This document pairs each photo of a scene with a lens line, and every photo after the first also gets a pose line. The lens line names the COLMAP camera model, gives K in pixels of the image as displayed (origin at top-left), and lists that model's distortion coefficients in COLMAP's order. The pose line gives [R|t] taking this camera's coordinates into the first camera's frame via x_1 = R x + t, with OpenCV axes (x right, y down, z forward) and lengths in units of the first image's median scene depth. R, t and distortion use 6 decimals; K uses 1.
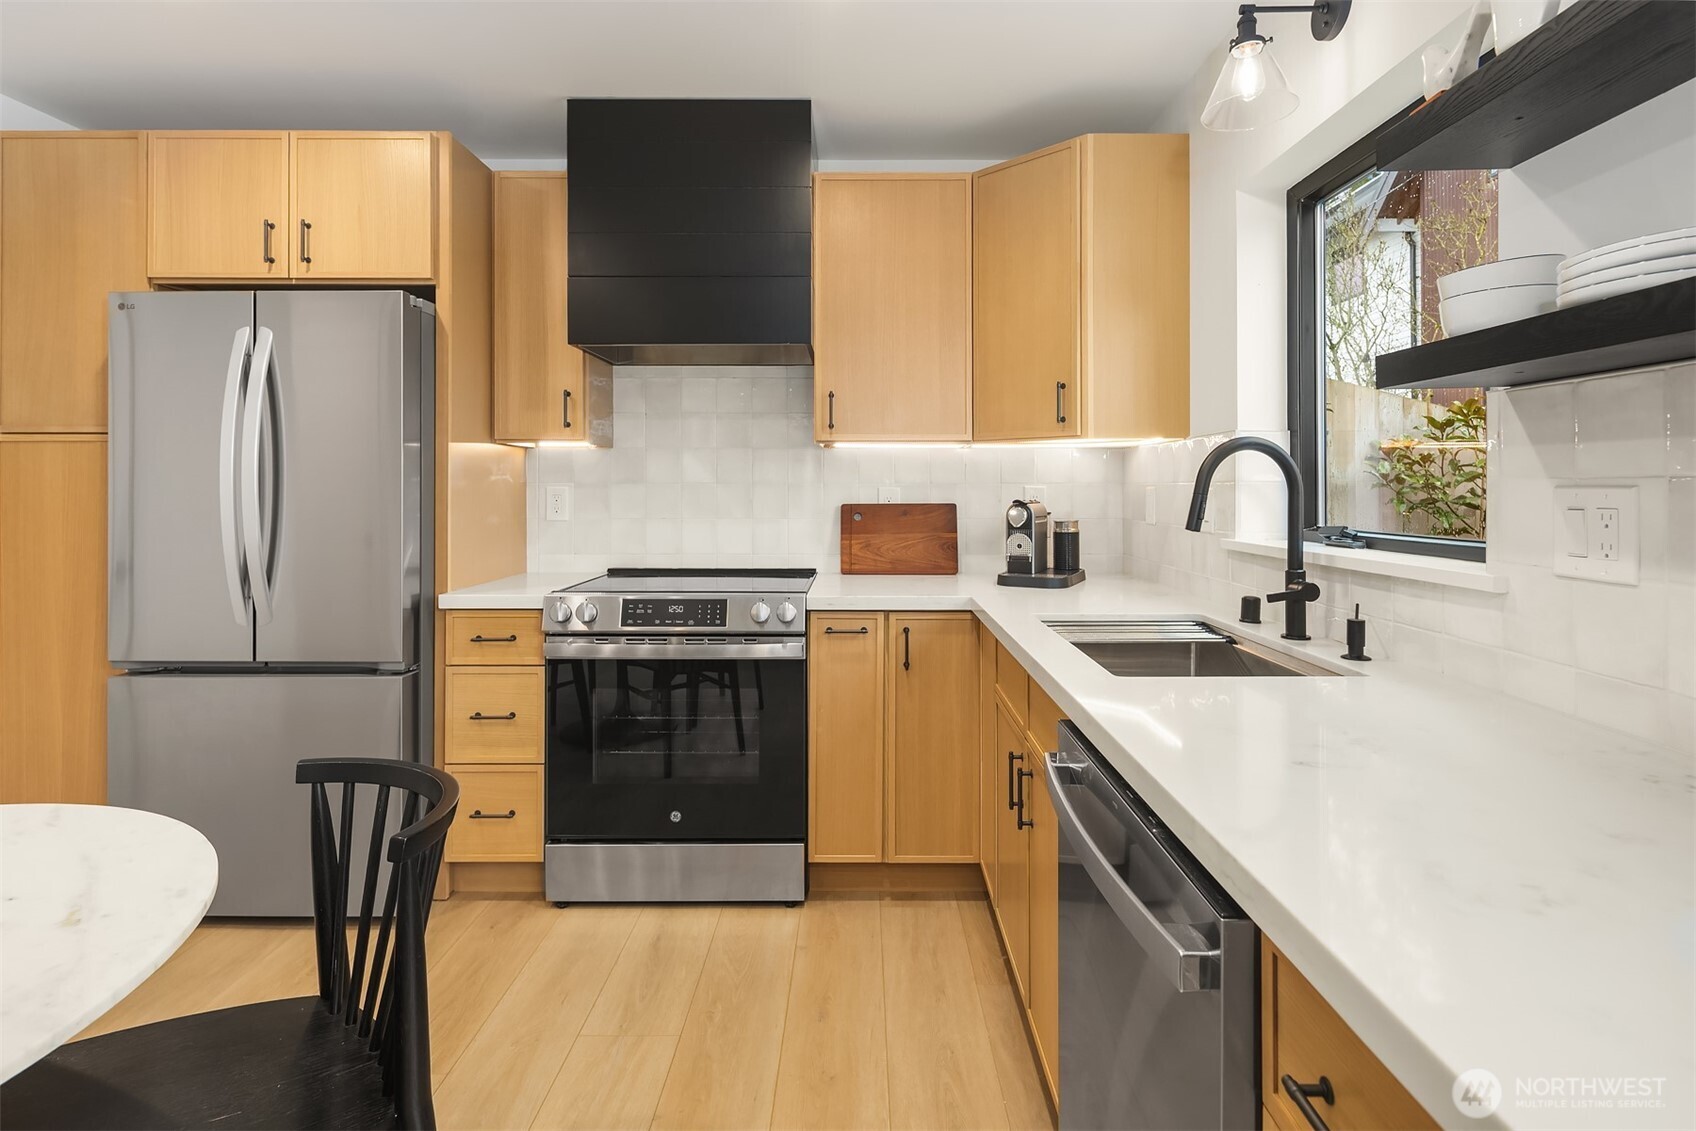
lens RADIAL K [[829.2, 0, 858.1], [0, 829.2, 487.6], [0, 0, 1]] dist [0.001936, 0.000429]
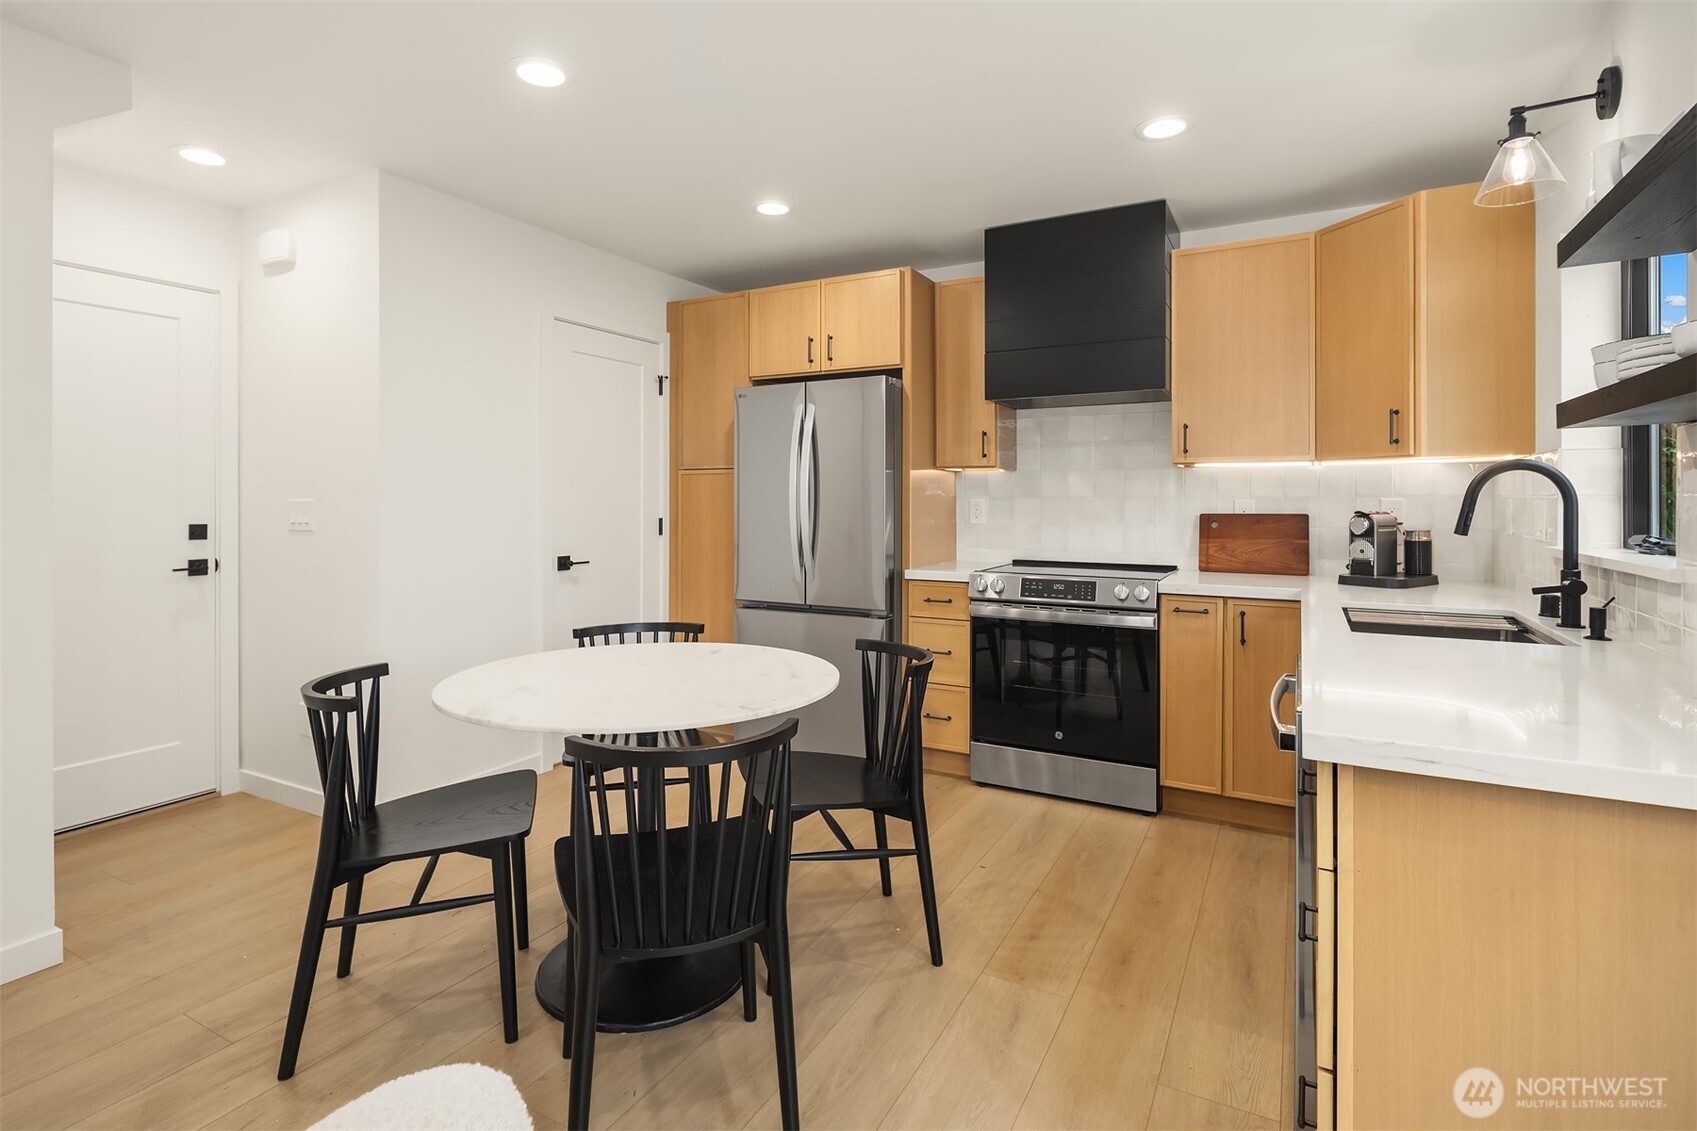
lens RADIAL K [[822.1, 0, 847.4], [0, 822.1, 502.6], [0, 0, 1]] dist [0.000267, 0.000032]
pose [[0.878346, 0.001709, -0.478022, 0.127844], [-0.000241, 0.999995, 0.003131, -0.000247], [0.478025, -0.002634, 0.878342, -0.384293]]
